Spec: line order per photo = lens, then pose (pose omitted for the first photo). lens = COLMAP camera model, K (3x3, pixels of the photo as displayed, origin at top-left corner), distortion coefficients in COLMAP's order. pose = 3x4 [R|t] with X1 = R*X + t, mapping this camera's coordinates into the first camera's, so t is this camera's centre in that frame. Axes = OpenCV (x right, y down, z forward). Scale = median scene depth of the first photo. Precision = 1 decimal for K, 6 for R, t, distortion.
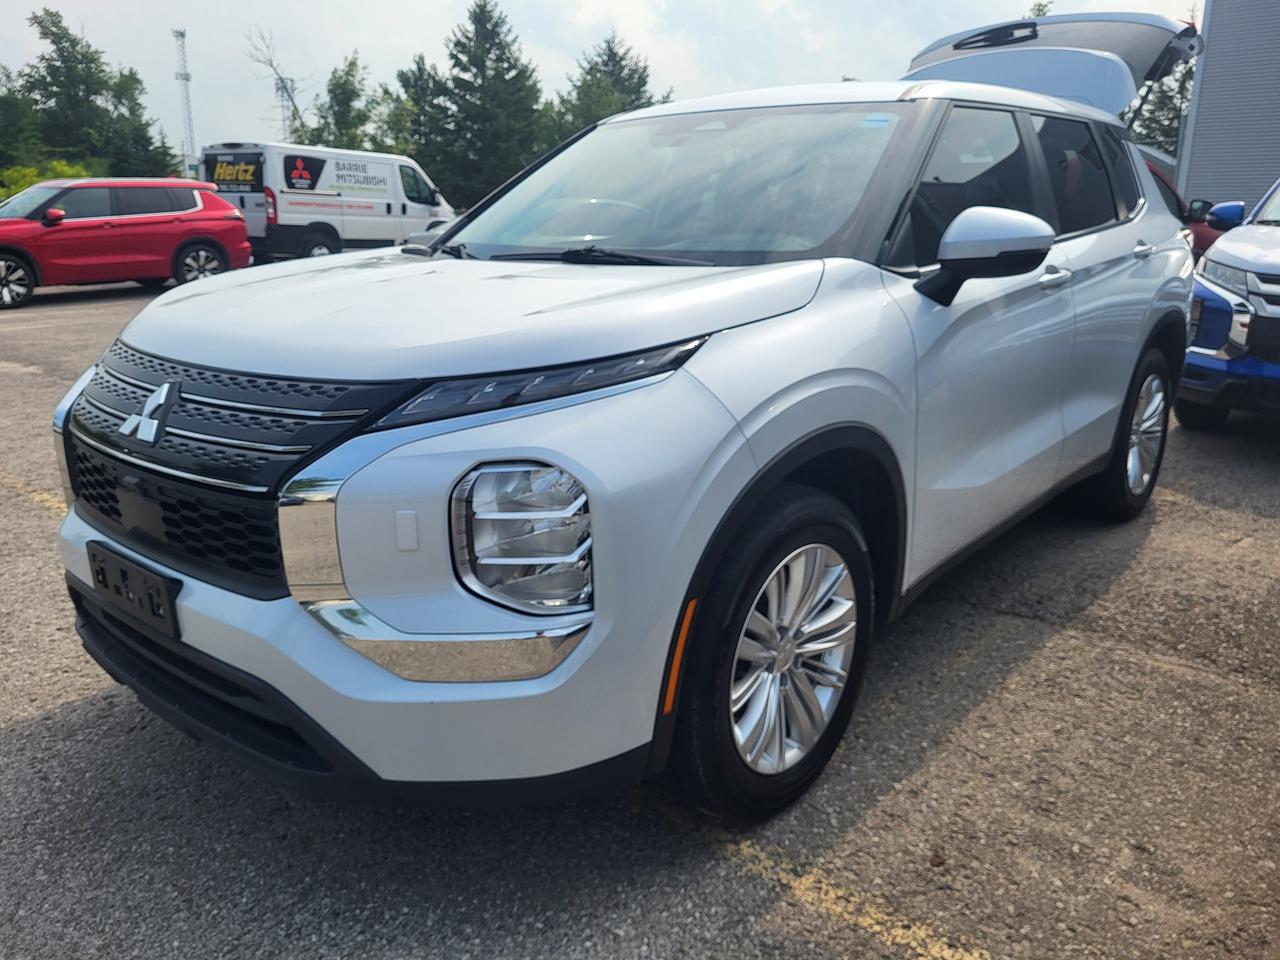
lens RADIAL K [[979.5, 0, 637.8], [0, 979.5, 474.8], [0, 0, 1]] dist [0.055747, -0.049682]
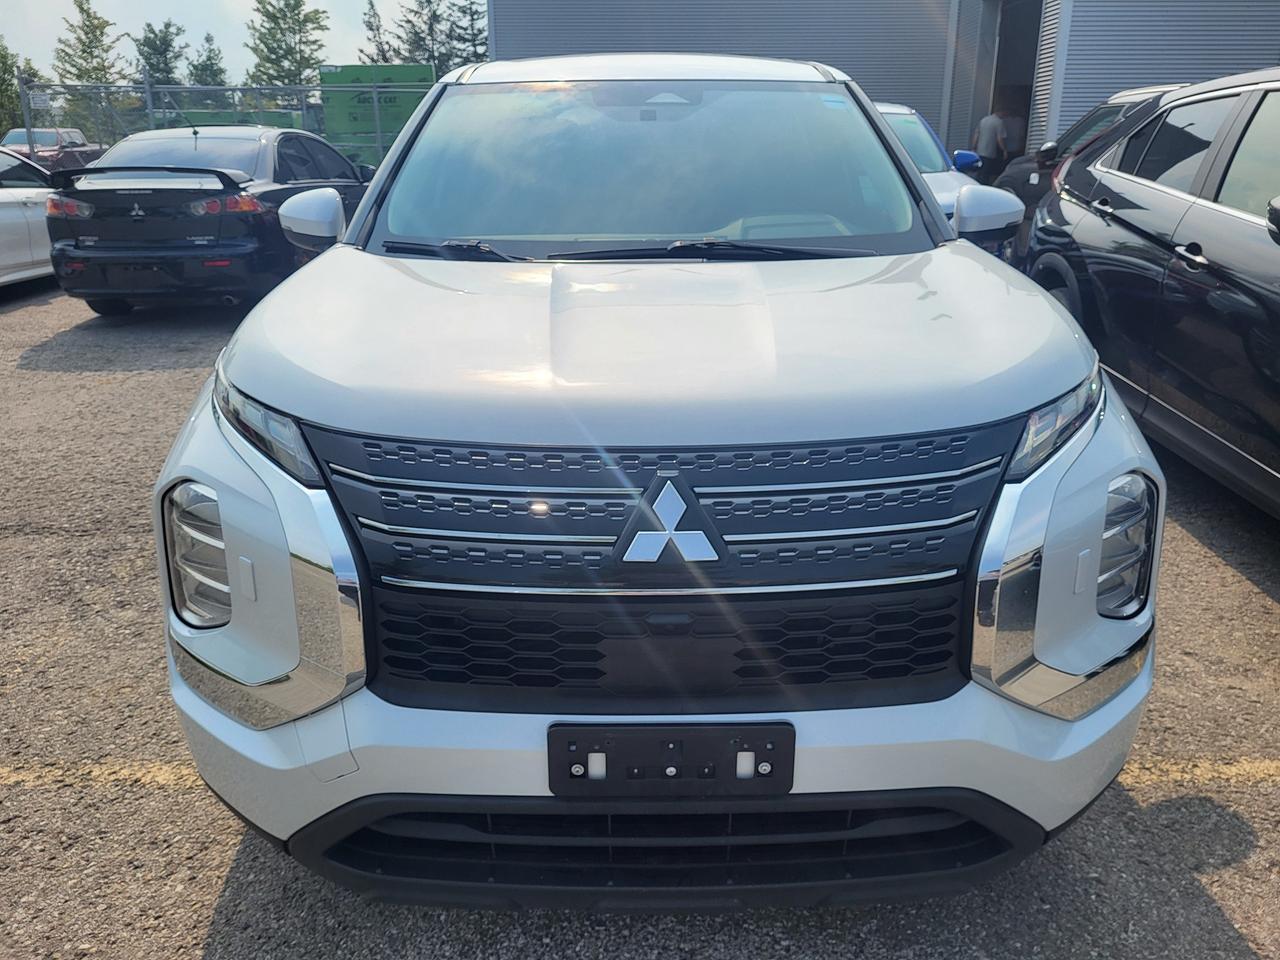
lens RADIAL K [[979.5, 0, 637.8], [0, 979.5, 474.8], [0, 0, 1]] dist [0.055747, -0.049682]
pose [[0.756178, -0.220576, 0.616070, -0.884011], [0.181616, 0.975232, 0.126250, -0.180942], [-0.628658, 0.016421, 0.777508, 0.418279]]
